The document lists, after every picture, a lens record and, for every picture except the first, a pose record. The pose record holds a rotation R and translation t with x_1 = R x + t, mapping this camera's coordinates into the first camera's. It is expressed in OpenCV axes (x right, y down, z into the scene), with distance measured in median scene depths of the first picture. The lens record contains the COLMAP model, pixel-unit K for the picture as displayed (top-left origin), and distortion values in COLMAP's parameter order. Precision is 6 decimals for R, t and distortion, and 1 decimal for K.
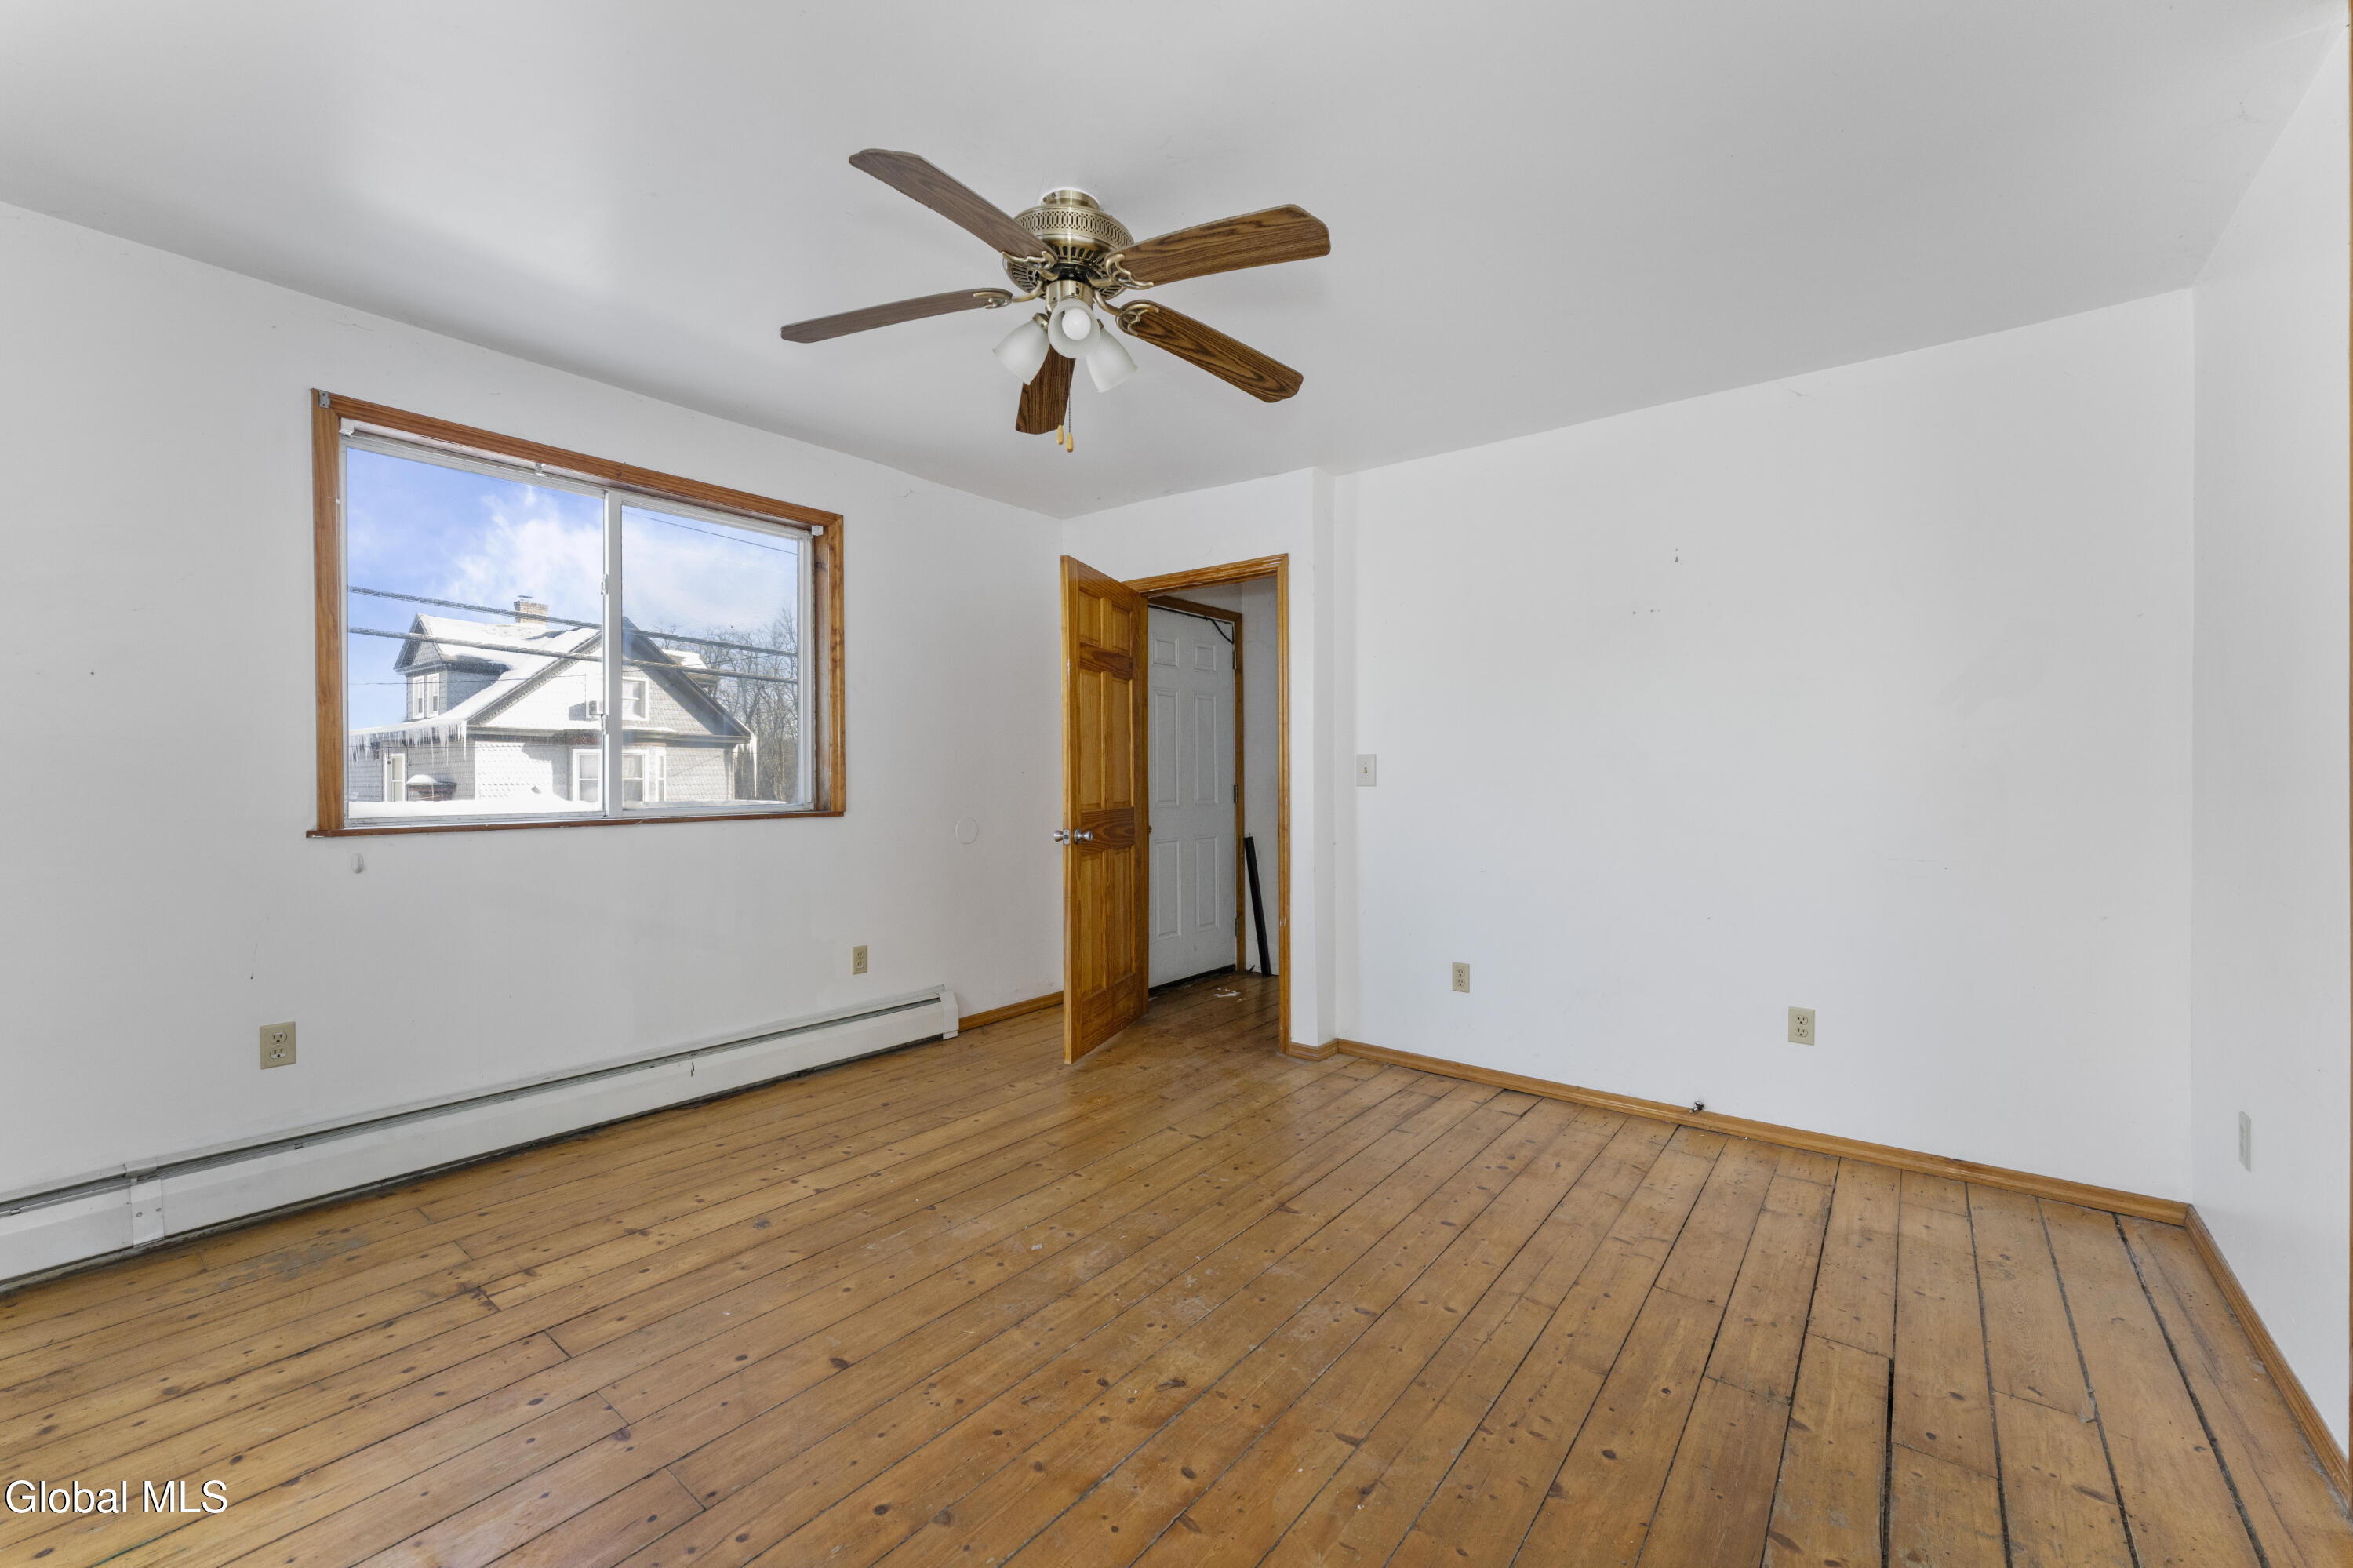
lens RADIAL K [[939.8, 0, 1176.5], [0, 939.8, 784.0], [0, 0, 1]] dist [0.001030, 0.000010]
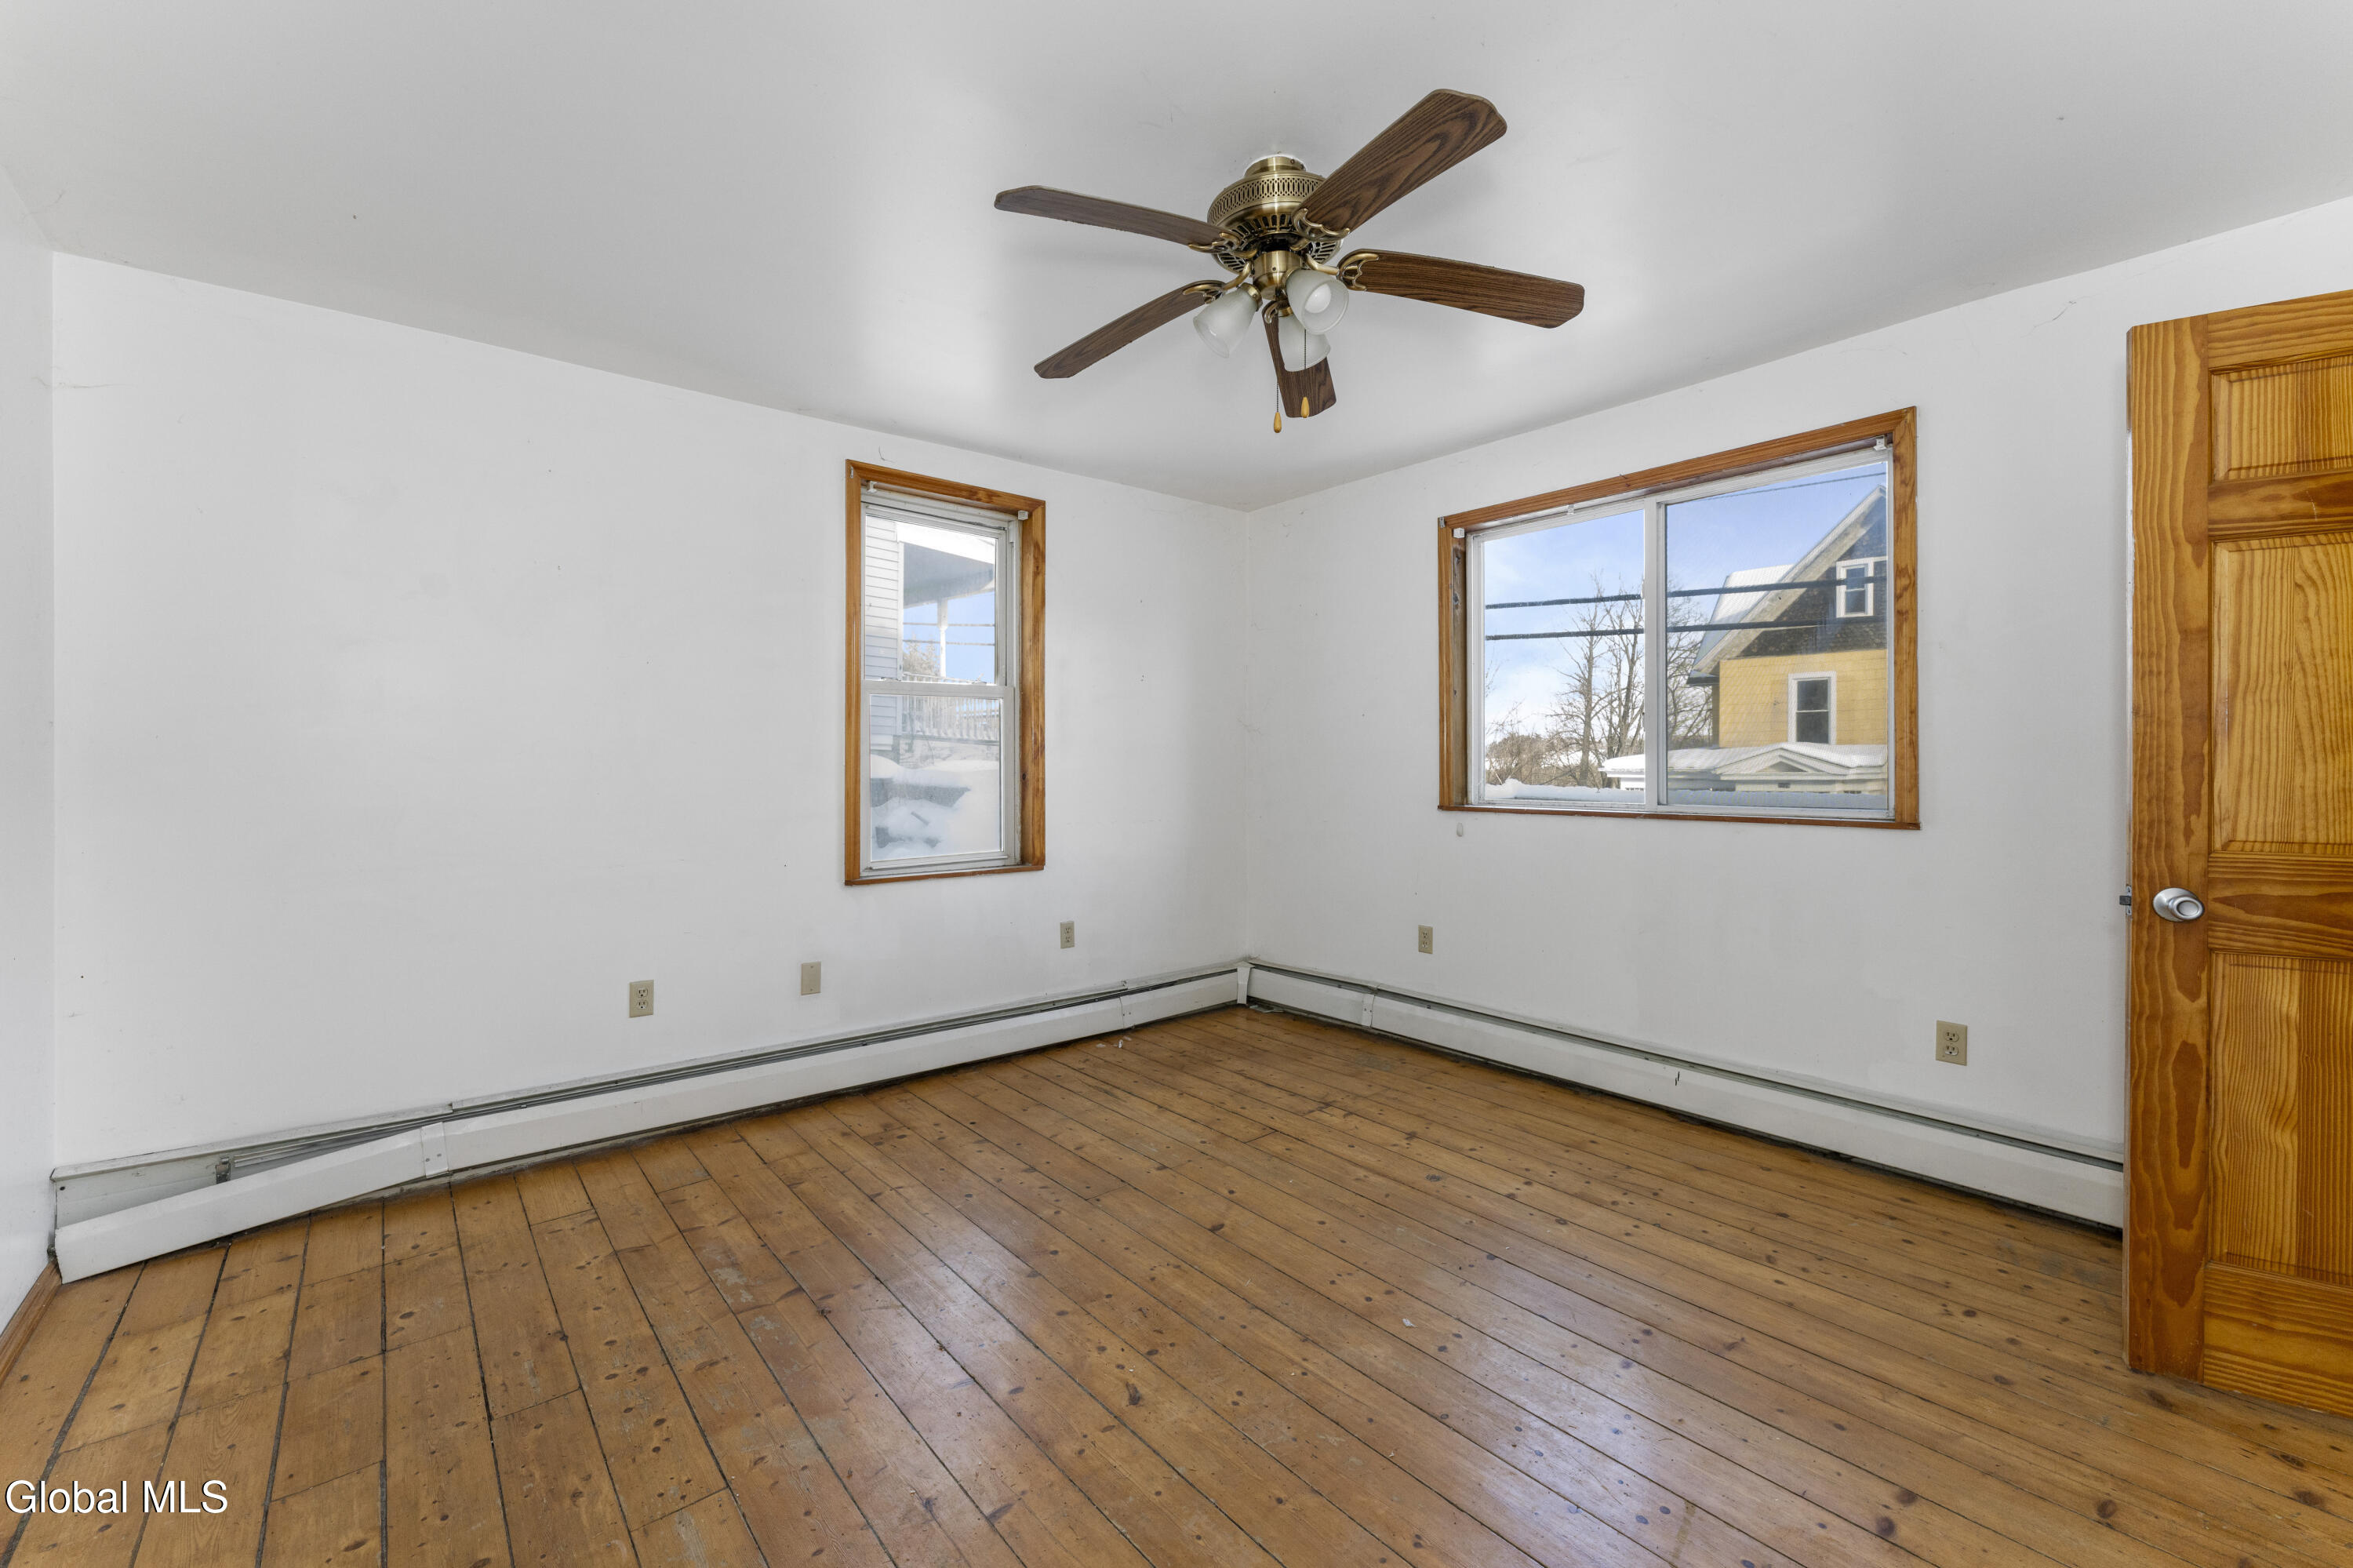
lens RADIAL K [[955.9, 0, 1176.6], [0, 955.9, 772.1], [0, 0, 1]] dist [0.000813, 0.000054]
pose [[-0.202412, 0.007656, -0.979270, 0.622170], [-0.010732, 0.999892, 0.010035, -0.014032], [0.979242, 0.012540, -0.202308, 0.803228]]
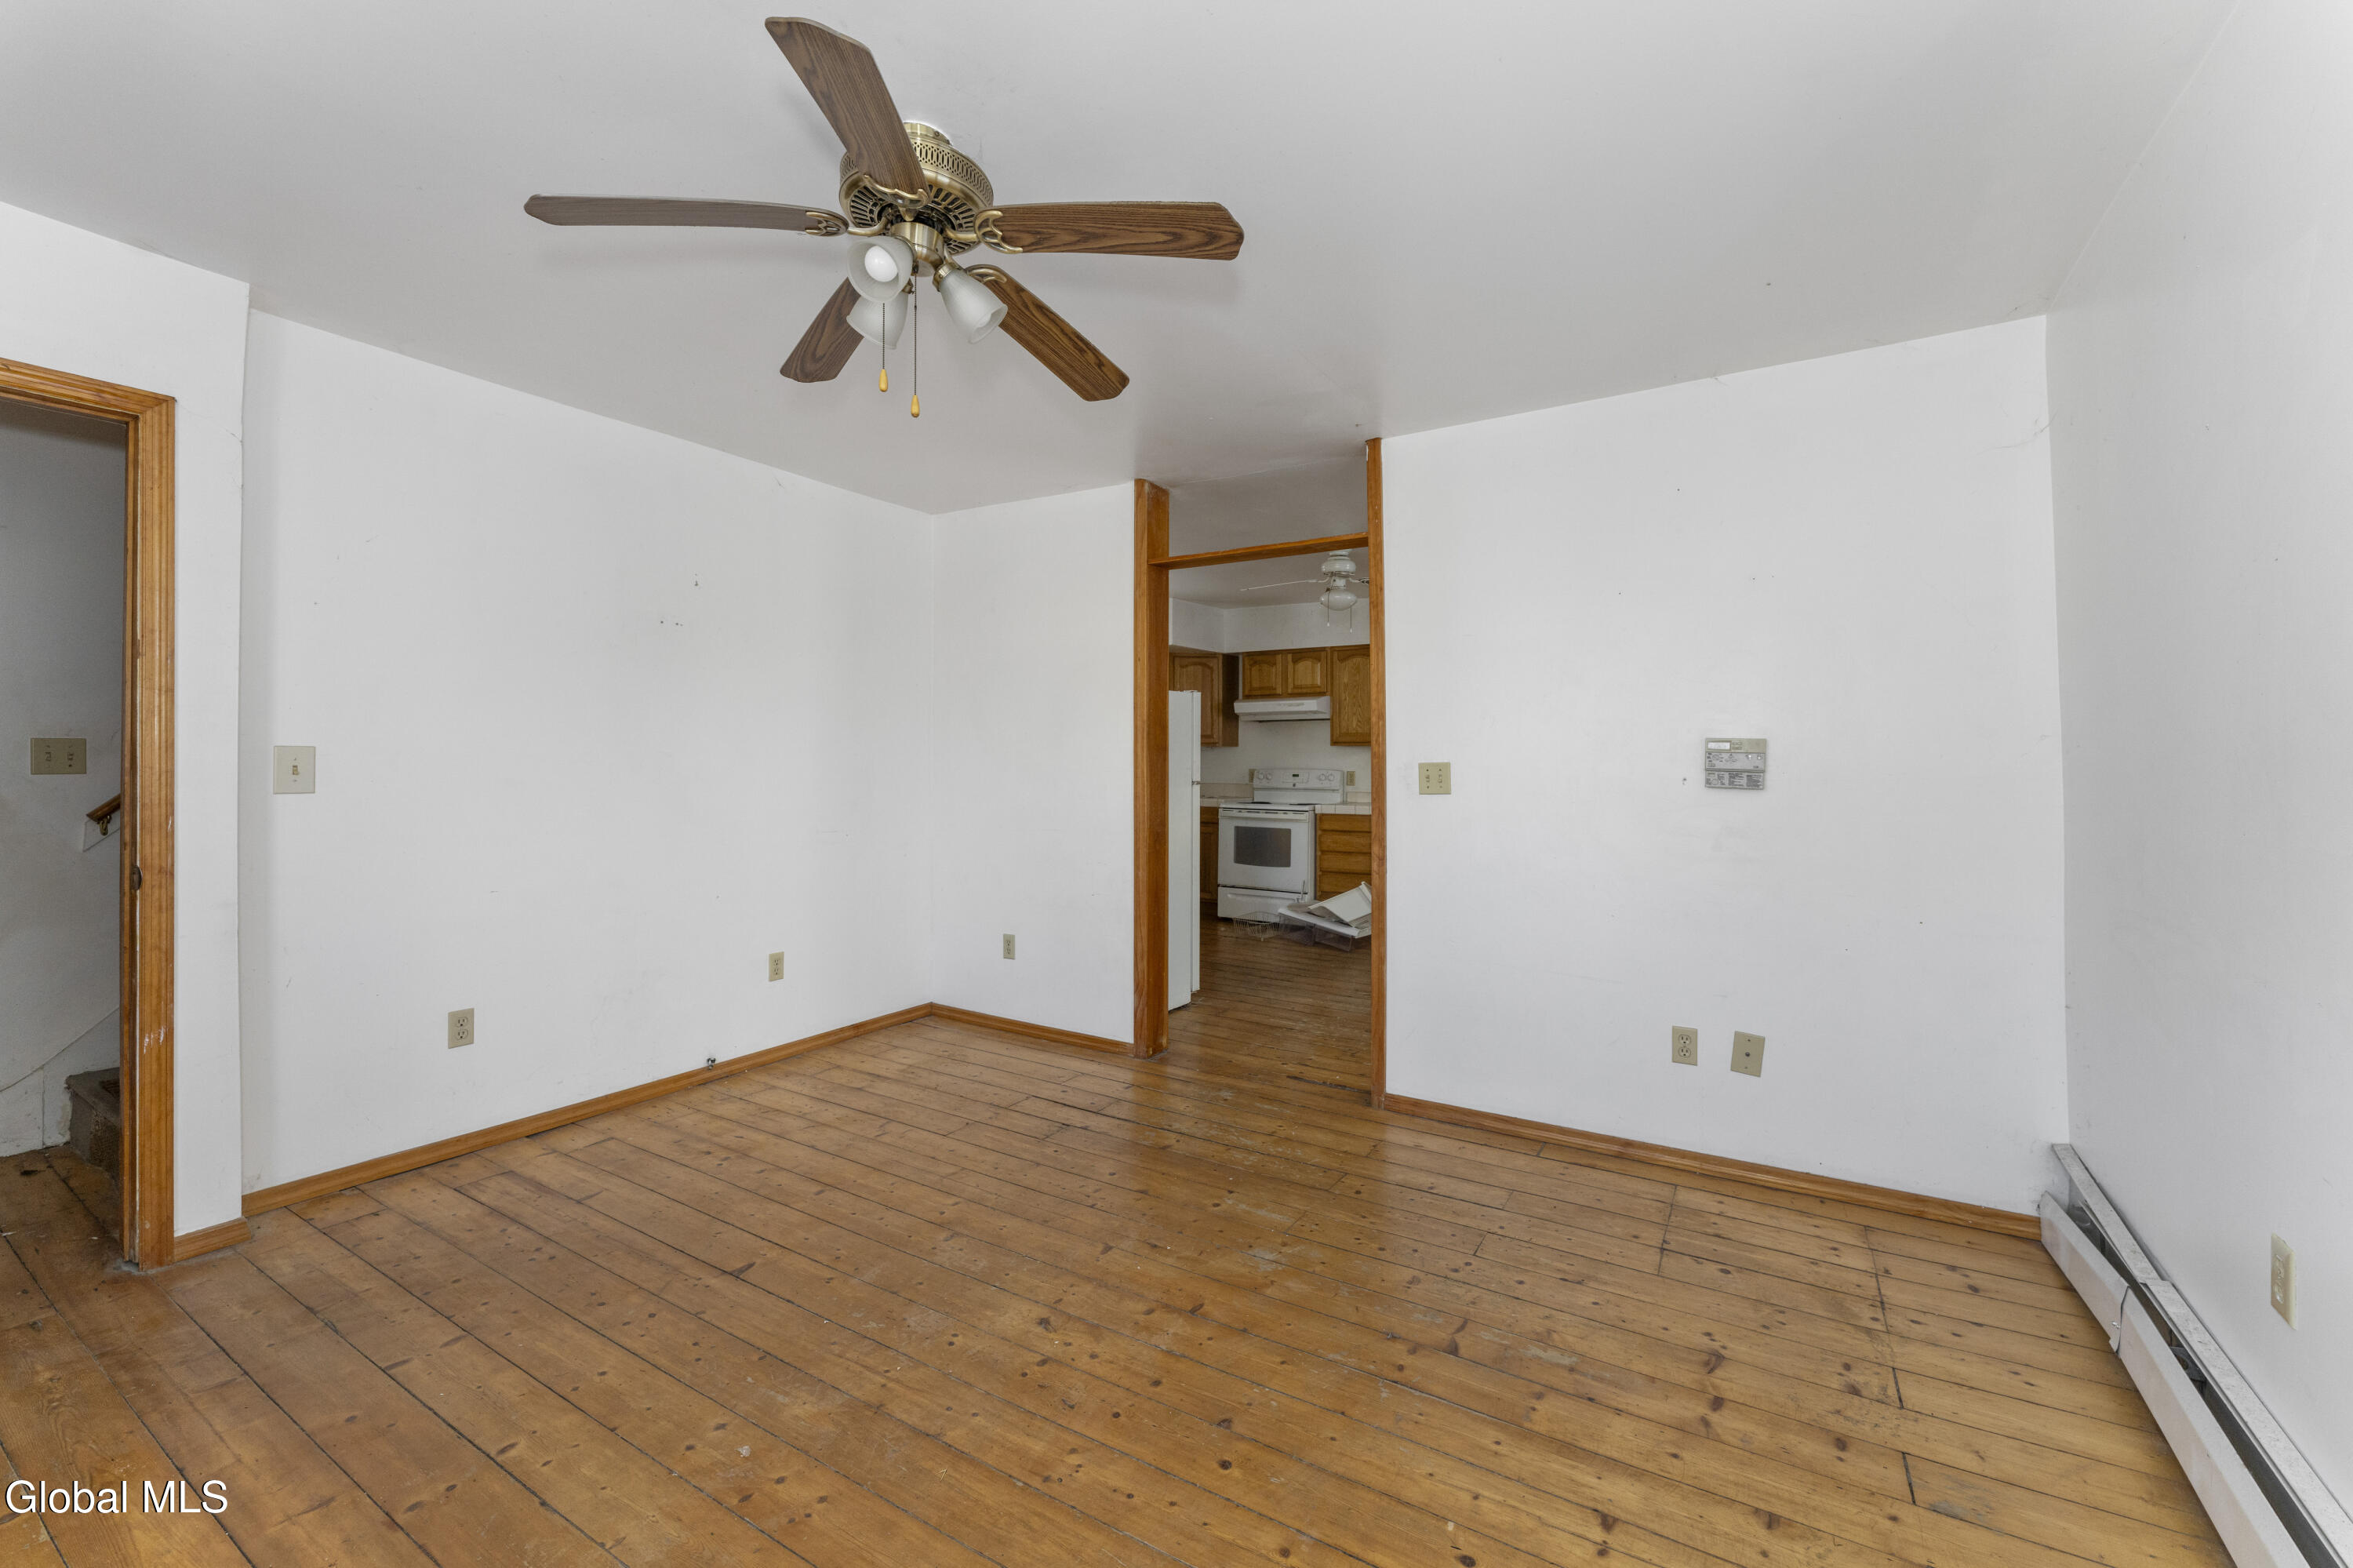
lens RADIAL K [[950.3, 0, 1183.2], [0, 950.3, 762.4], [0, 0, 1]] dist [-0.001759, -0.000150]
pose [[-0.118502, 0.004095, 0.992945, -0.747838], [0.008036, 0.999963, -0.003165, -0.017489], [-0.992921, 0.007604, -0.118531, 0.627999]]
